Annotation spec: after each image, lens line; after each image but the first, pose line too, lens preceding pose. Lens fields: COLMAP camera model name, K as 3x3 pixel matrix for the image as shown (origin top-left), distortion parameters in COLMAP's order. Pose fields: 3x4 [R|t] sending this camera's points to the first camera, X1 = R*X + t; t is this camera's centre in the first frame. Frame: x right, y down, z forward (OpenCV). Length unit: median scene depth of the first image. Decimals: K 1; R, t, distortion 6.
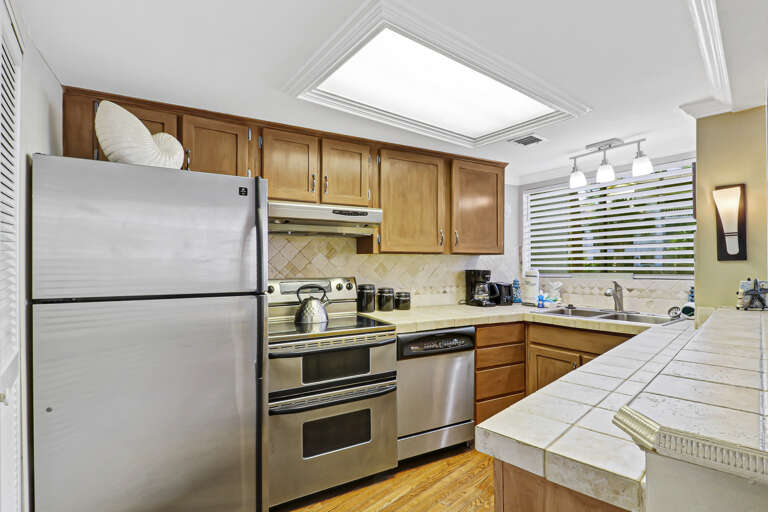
lens RADIAL K [[362.5, 0, 384.0], [0, 362.5, 256.0], [0, 0, 1]] dist [-0.000405, -0.001787]
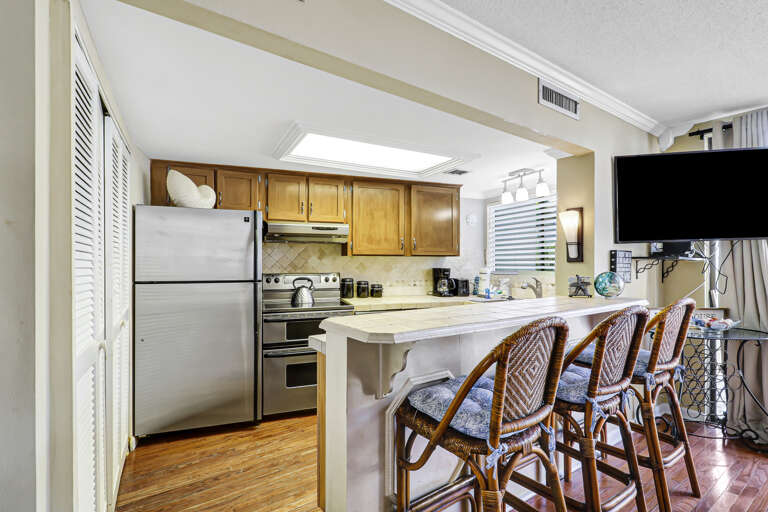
lens RADIAL K [[367.0, 0, 388.4], [0, 367.0, 253.0], [0, 0, 1]] dist [0.003919, -0.000560]
pose [[0.987451, 0.000249, -0.157925, 0.349544], [-0.000698, 0.999996, -0.002782, -0.013976], [0.157924, 0.002857, 0.987447, -0.377076]]
